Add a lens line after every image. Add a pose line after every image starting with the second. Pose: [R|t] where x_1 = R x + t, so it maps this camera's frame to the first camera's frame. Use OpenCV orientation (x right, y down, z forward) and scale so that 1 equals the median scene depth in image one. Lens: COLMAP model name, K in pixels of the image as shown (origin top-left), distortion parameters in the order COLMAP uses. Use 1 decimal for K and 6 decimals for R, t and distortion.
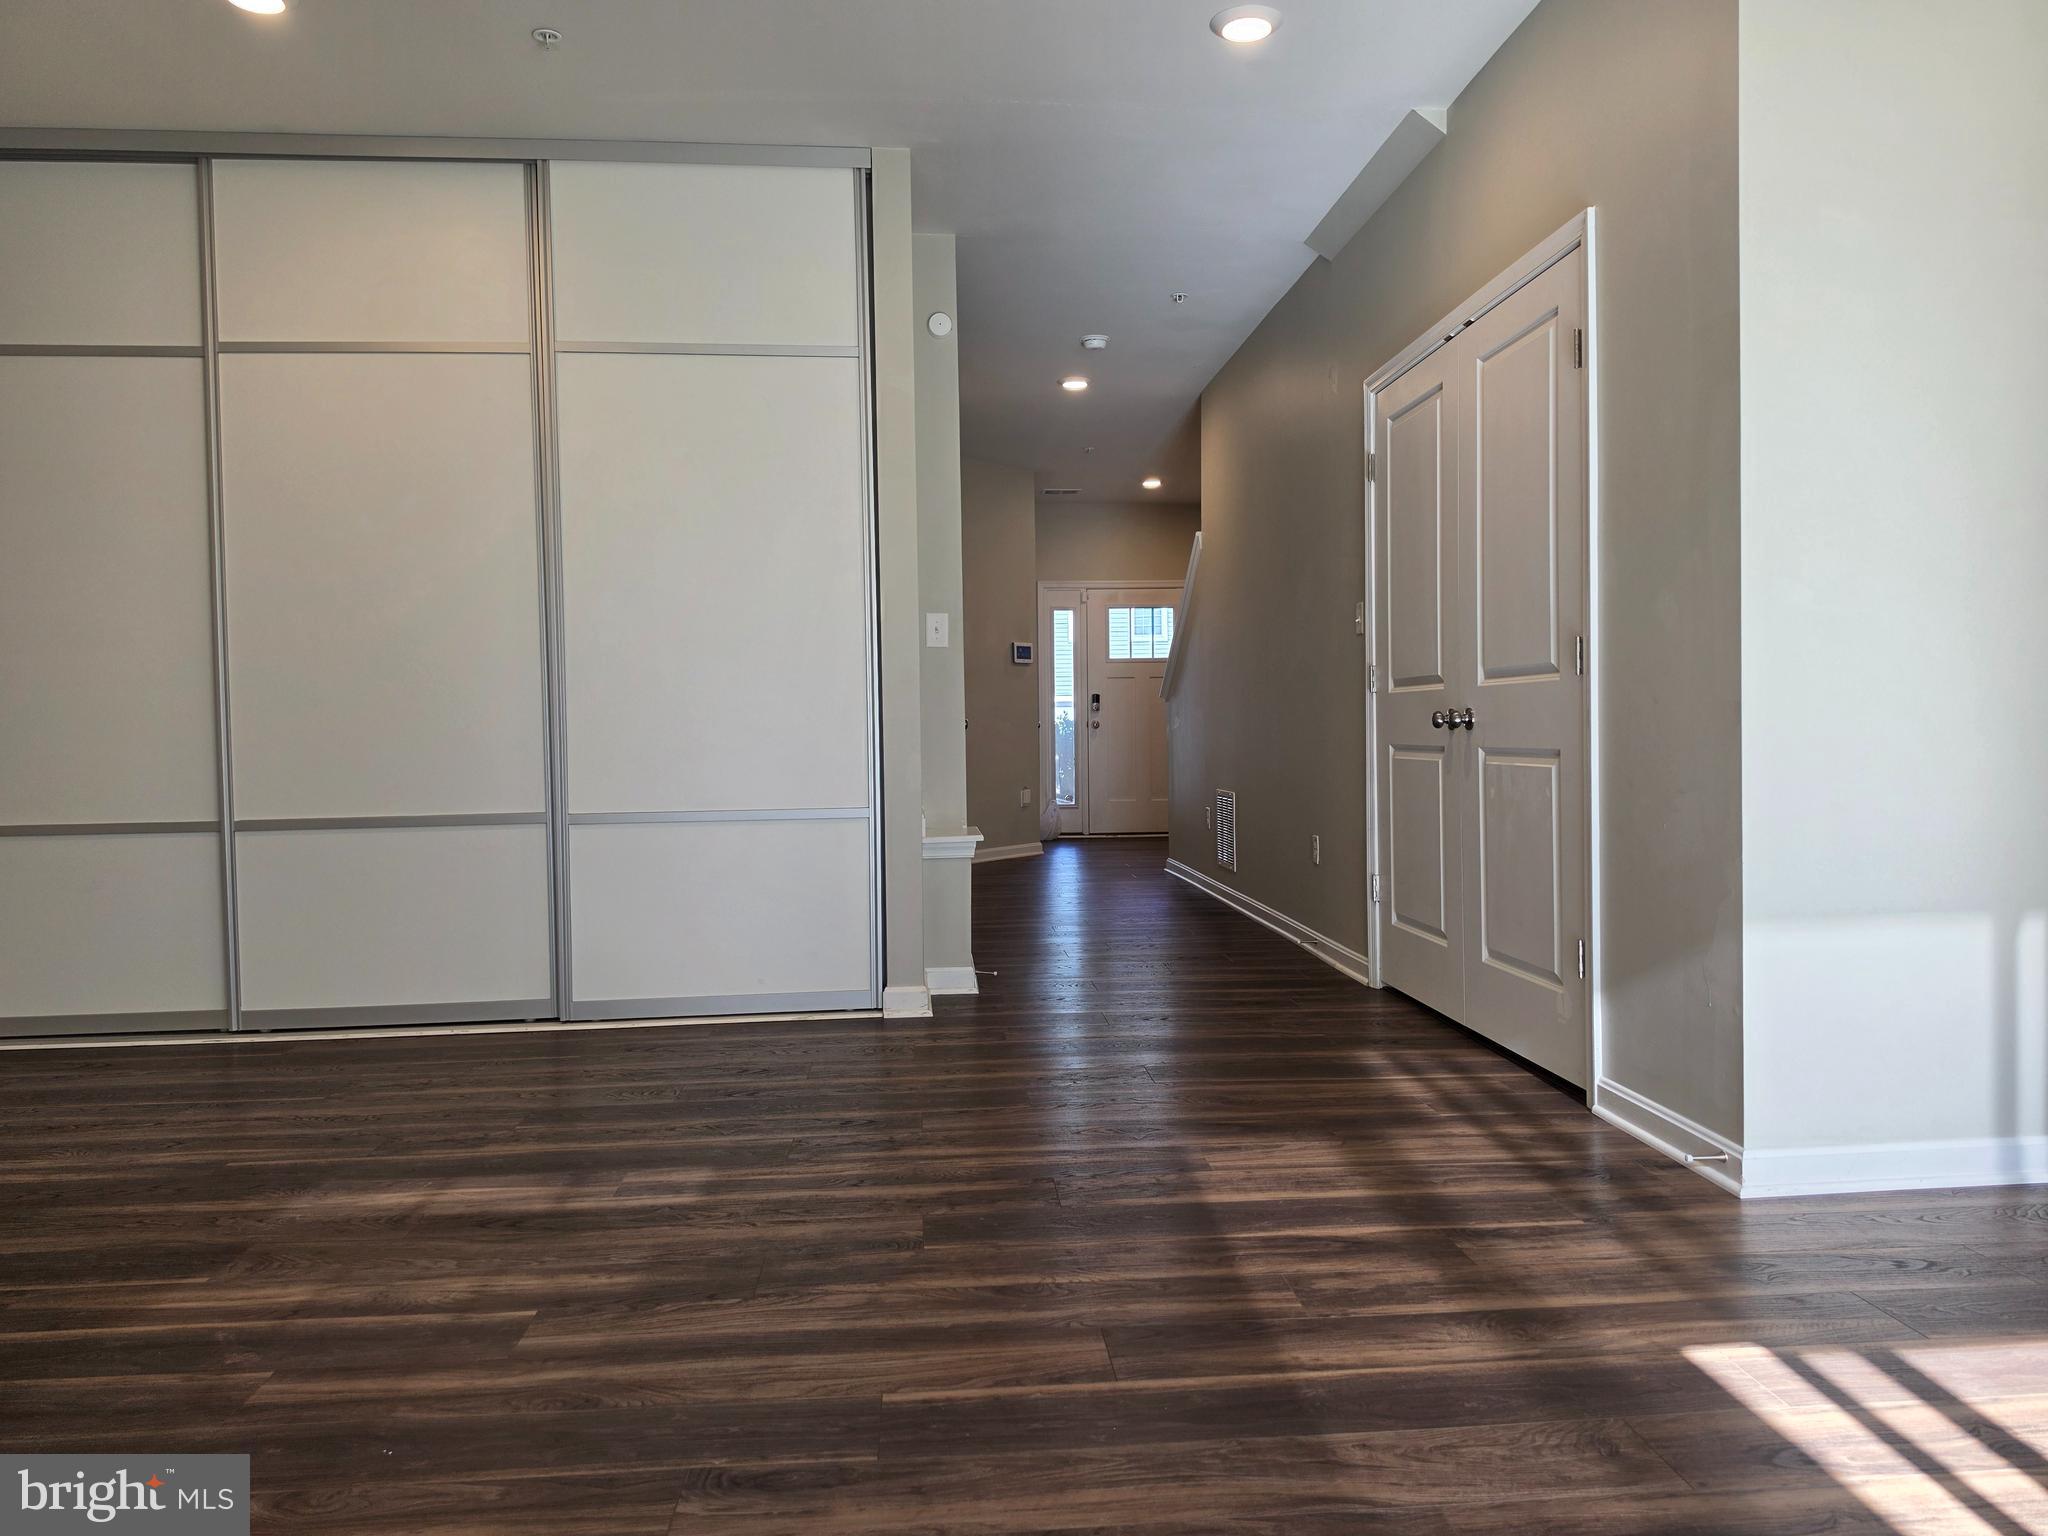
lens RADIAL K [[1413.2, 0, 1024.0], [0, 1413.2, 768.0], [0, 0, 1]] dist [0.090478, -0.116036]
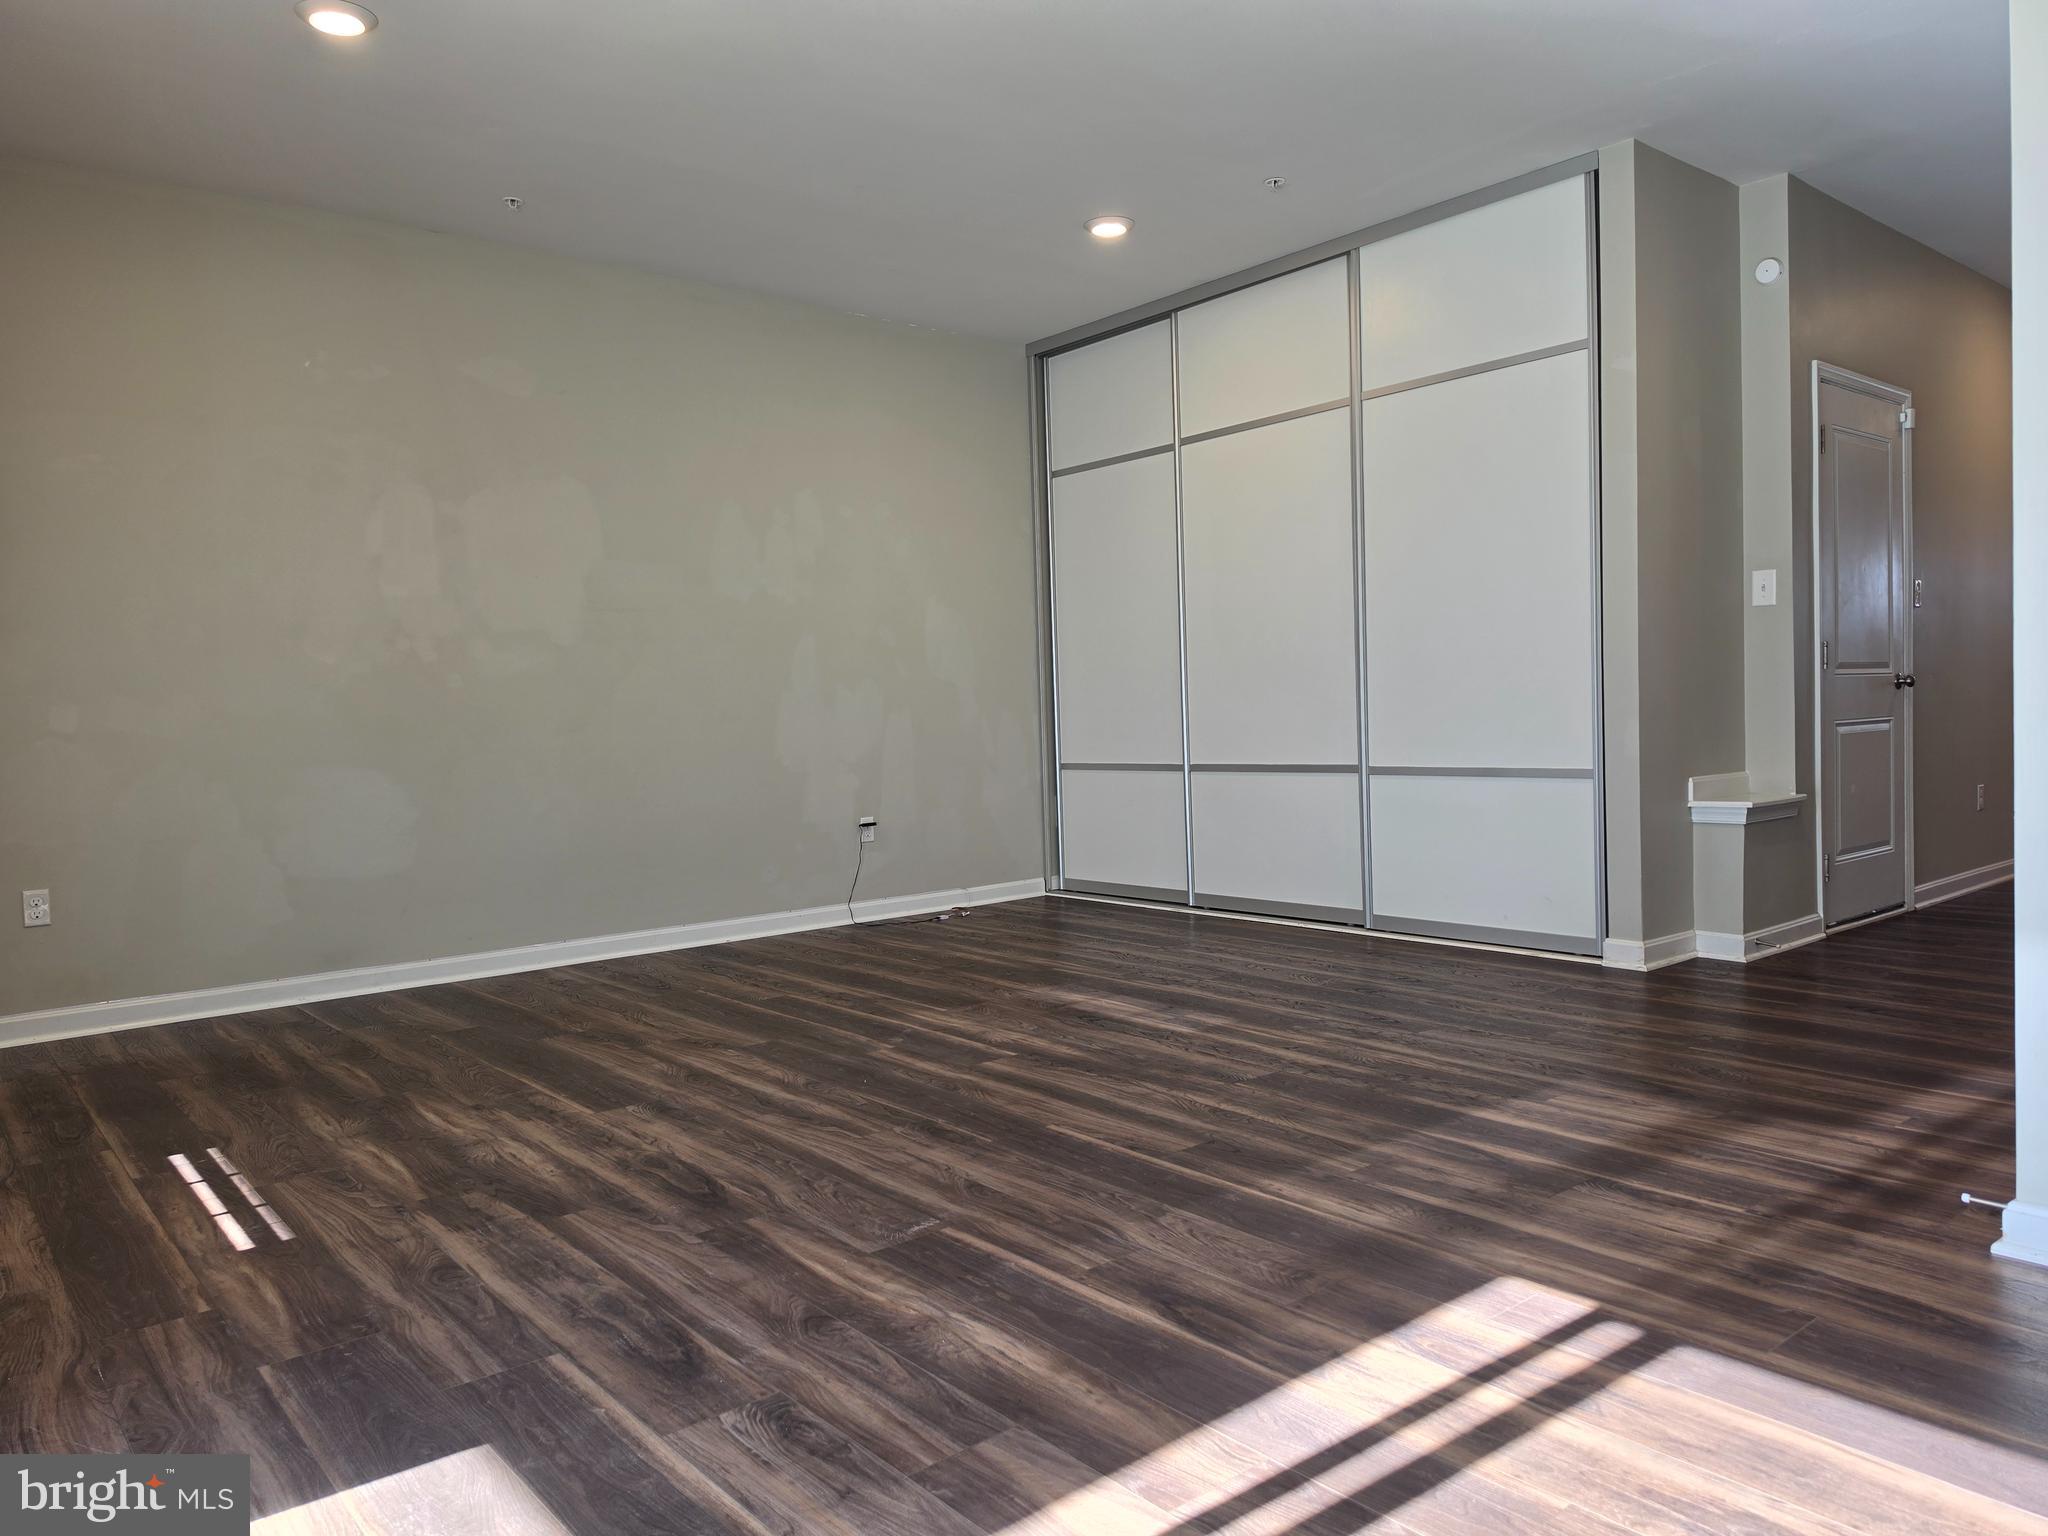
lens RADIAL K [[1413.2, 0, 1024.0], [0, 1413.2, 768.0], [0, 0, 1]] dist [0.090478, -0.116036]
pose [[0.568709, 0.030334, -0.821980, 0.899654], [-0.002115, 0.999370, 0.035417, -0.015238], [0.822536, -0.018404, 0.568415, 0.056237]]
